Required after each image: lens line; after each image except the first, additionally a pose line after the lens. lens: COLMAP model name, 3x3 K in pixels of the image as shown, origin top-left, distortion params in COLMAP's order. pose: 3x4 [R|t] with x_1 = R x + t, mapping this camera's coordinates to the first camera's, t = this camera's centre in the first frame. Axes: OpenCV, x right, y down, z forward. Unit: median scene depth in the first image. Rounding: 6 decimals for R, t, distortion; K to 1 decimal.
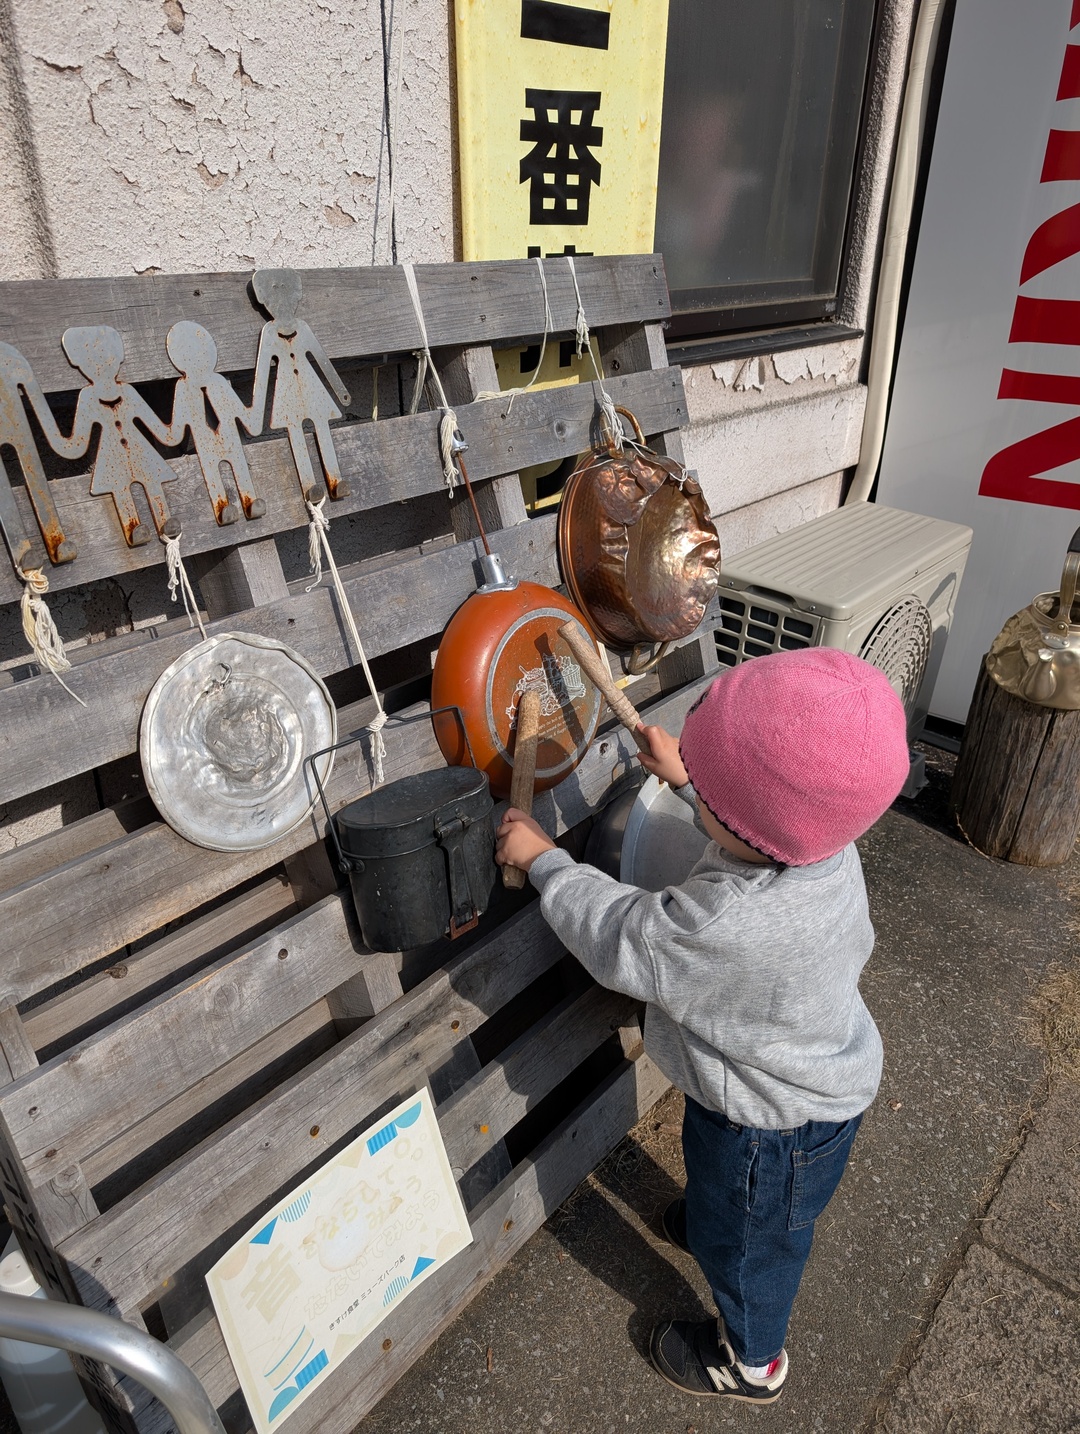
lens RADIAL K [[1037.5, 0, 543.7], [0, 1037.5, 718.0], [0, 0, 1]] dist [0.015453, -0.014892]
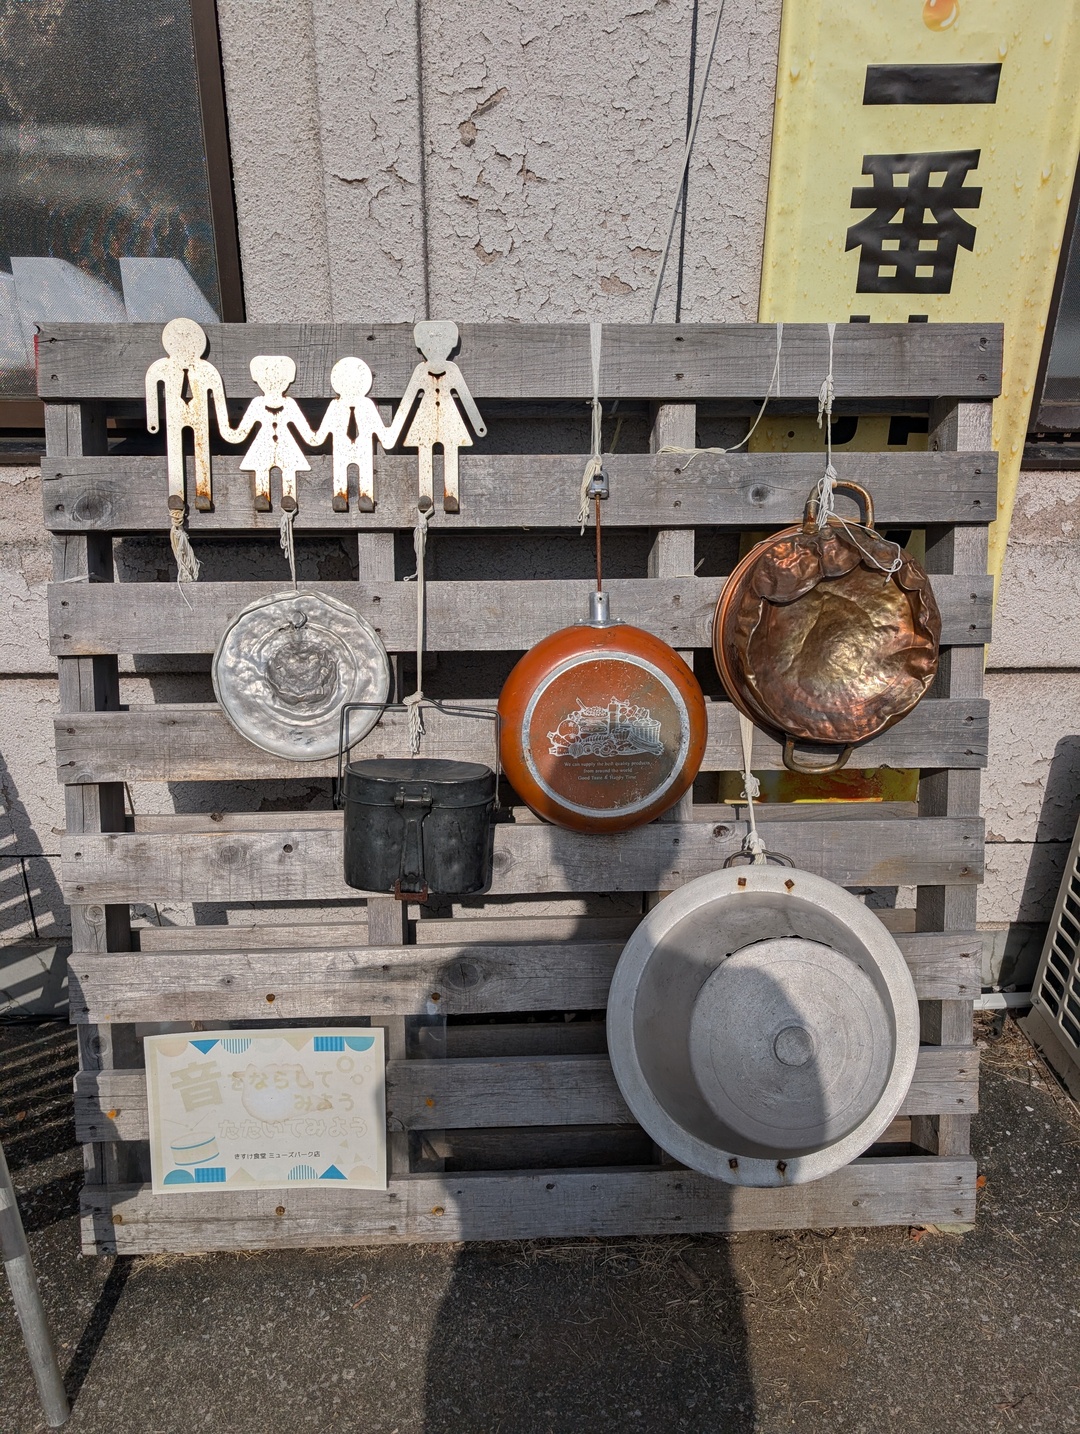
lens RADIAL K [[1037.5, 0, 544.4], [0, 1037.5, 721.6], [0, 0, 1]] dist [0.015453, -0.014892]
pose [[0.668073, 0.263658, -0.695818, 0.705418], [-0.322673, 0.945273, 0.048374, -0.070522], [0.670492, 0.192204, 0.716587, 0.249283]]
